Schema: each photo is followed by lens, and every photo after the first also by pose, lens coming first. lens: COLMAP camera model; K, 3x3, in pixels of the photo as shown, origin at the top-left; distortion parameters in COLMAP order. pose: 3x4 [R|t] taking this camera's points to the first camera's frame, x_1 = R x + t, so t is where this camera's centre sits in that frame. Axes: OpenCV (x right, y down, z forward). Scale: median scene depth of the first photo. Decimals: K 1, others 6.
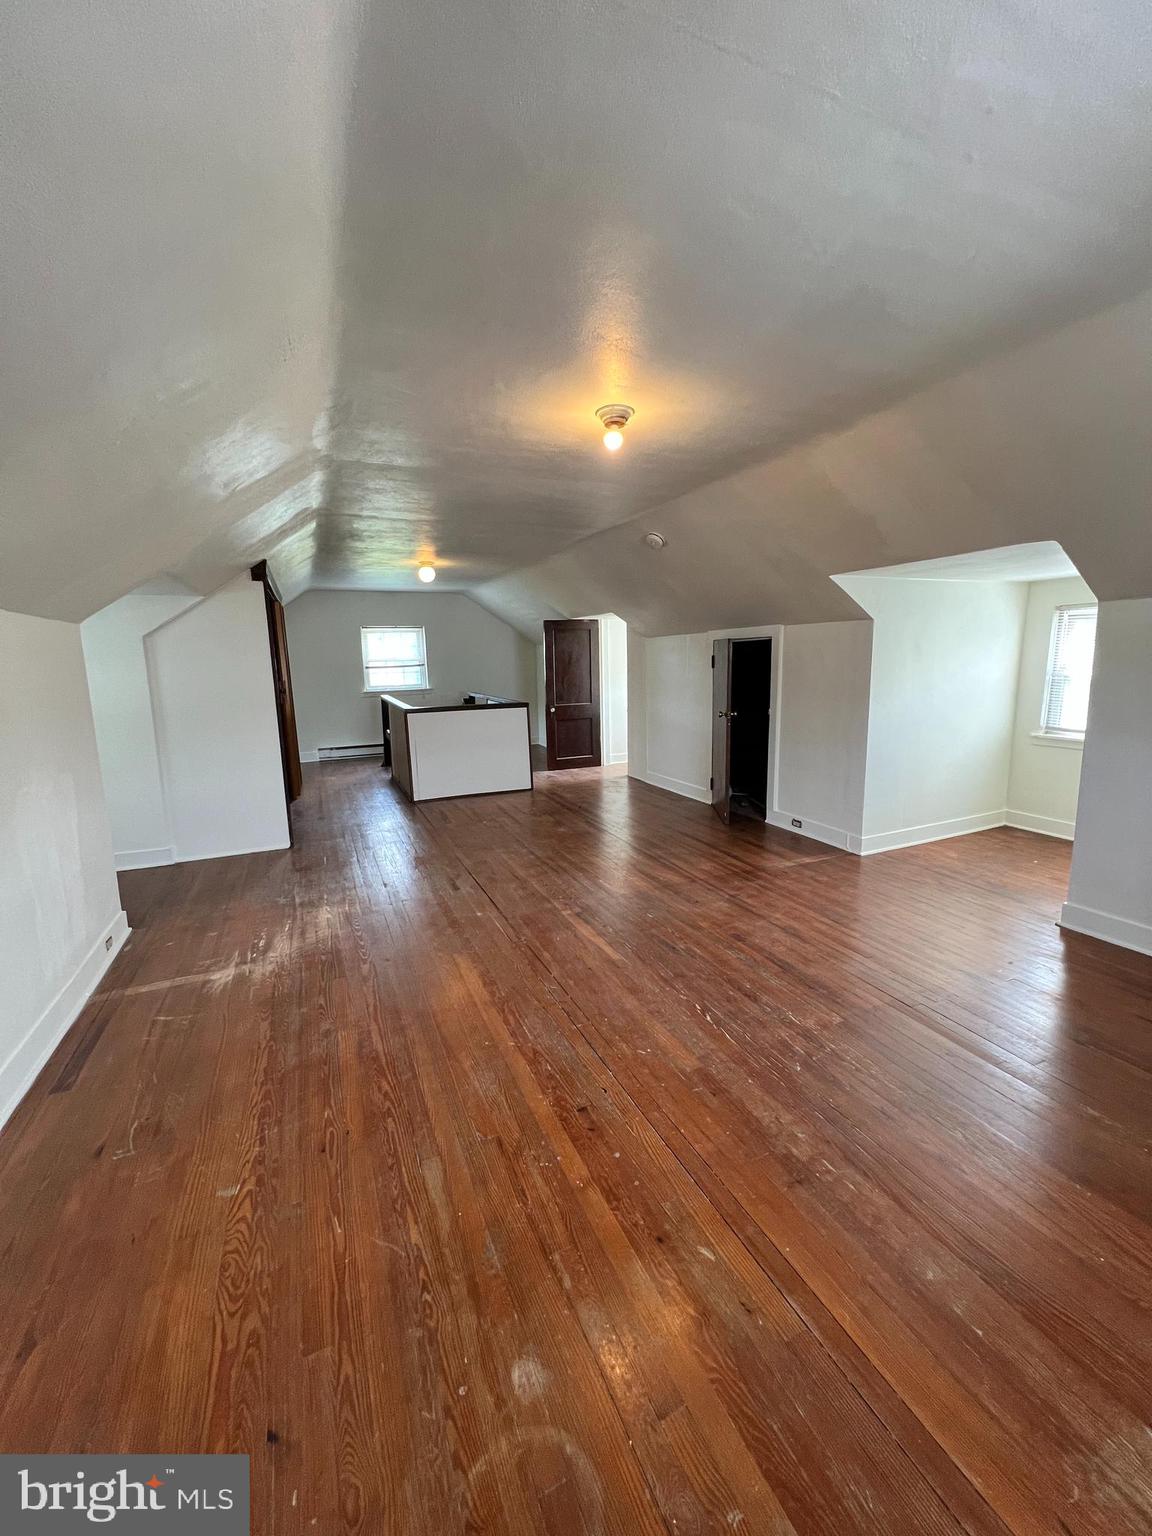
lens RADIAL K [[612.9, 0, 573.7], [0, 612.9, 765.3], [0, 0, 1]] dist [-0.001564, -0.000243]
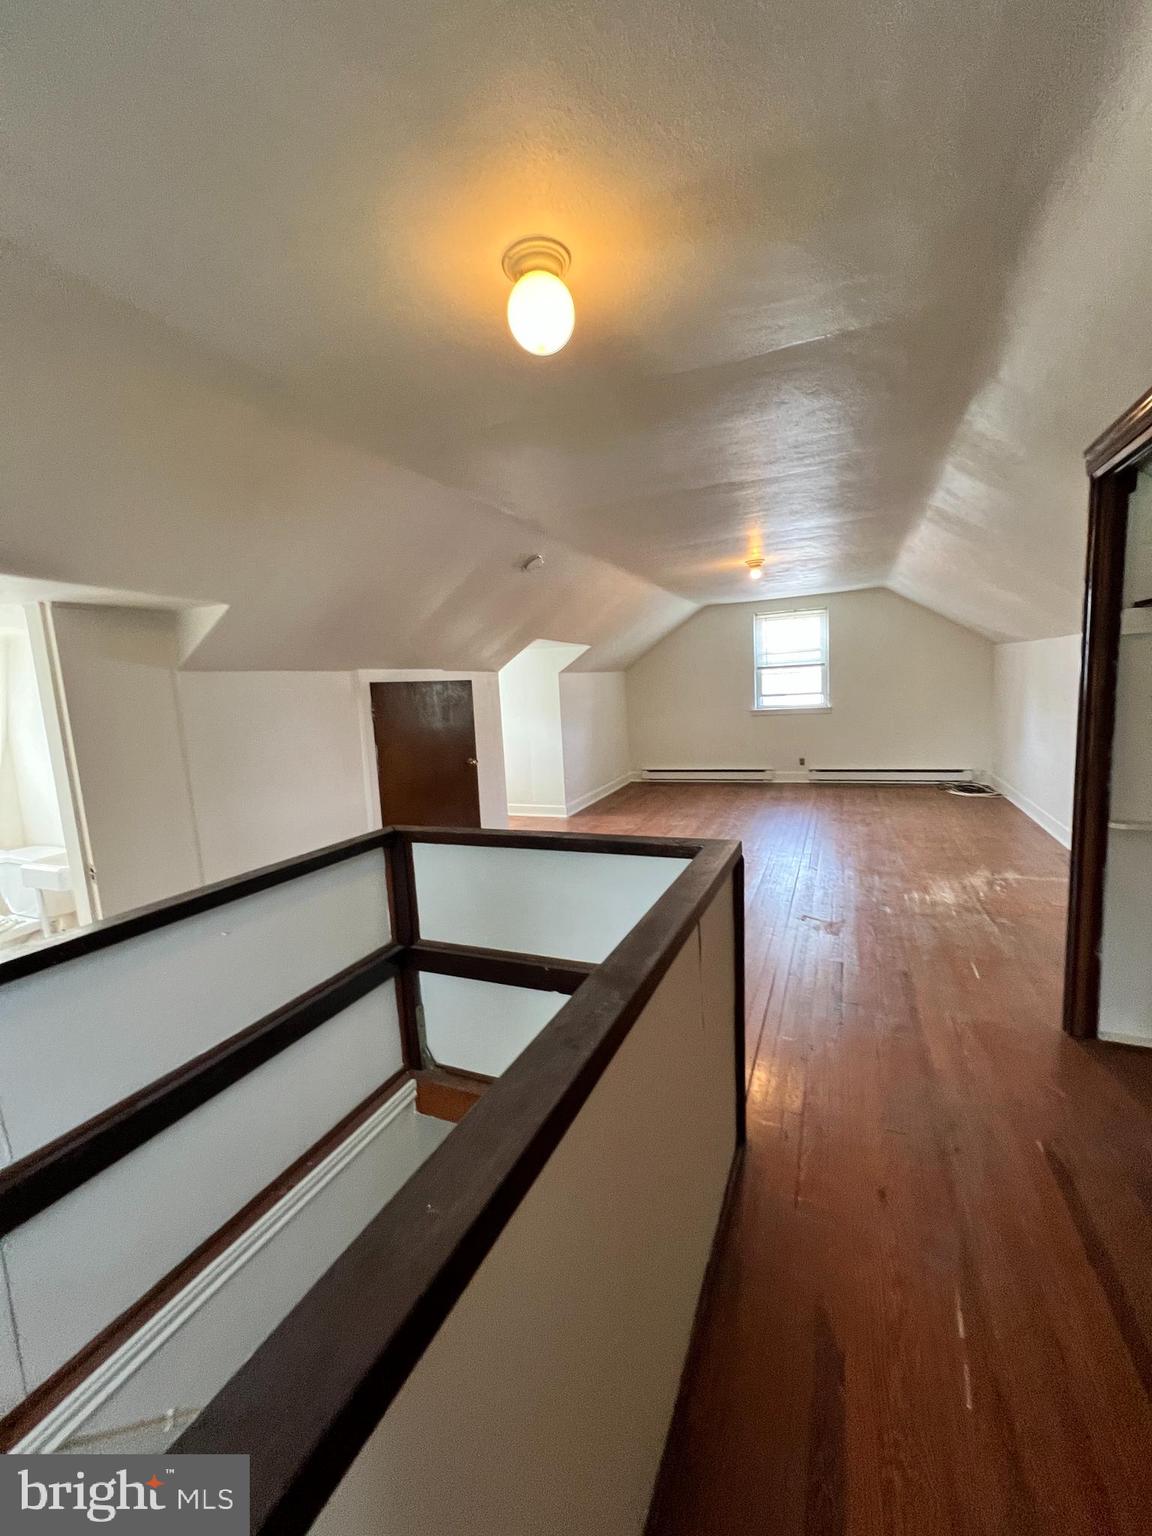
lens RADIAL K [[612.9, 0, 573.7], [0, 612.9, 765.3], [0, 0, 1]] dist [-0.001564, -0.000243]
pose [[-0.677151, -0.028354, 0.735297, -0.659891], [0.198483, 0.955181, 0.219620, -0.315420], [-0.708569, 0.294660, -0.641175, 1.852457]]
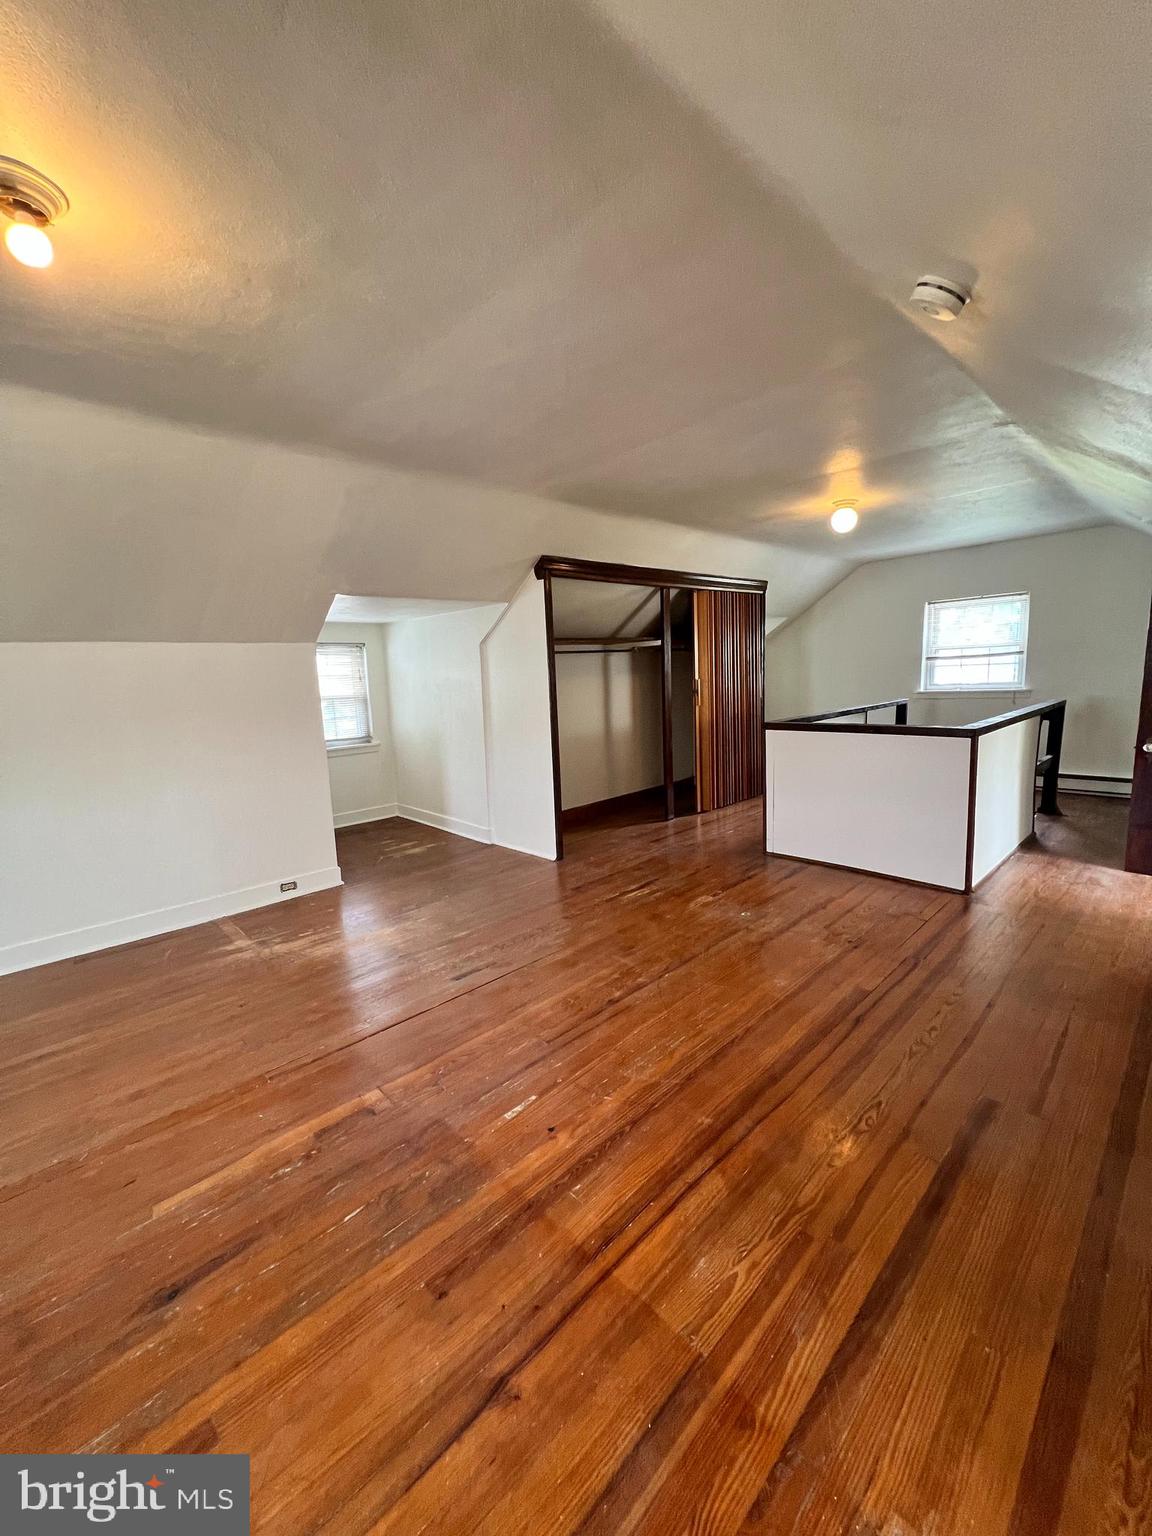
lens RADIAL K [[612.9, 0, 573.7], [0, 612.9, 765.3], [0, 0, 1]] dist [-0.001564, -0.000243]
pose [[0.344774, 0.149208, -0.926751, 0.479098], [-0.124856, 0.985803, 0.112266, -0.143346], [0.930345, 0.077004, 0.358509, 0.812277]]
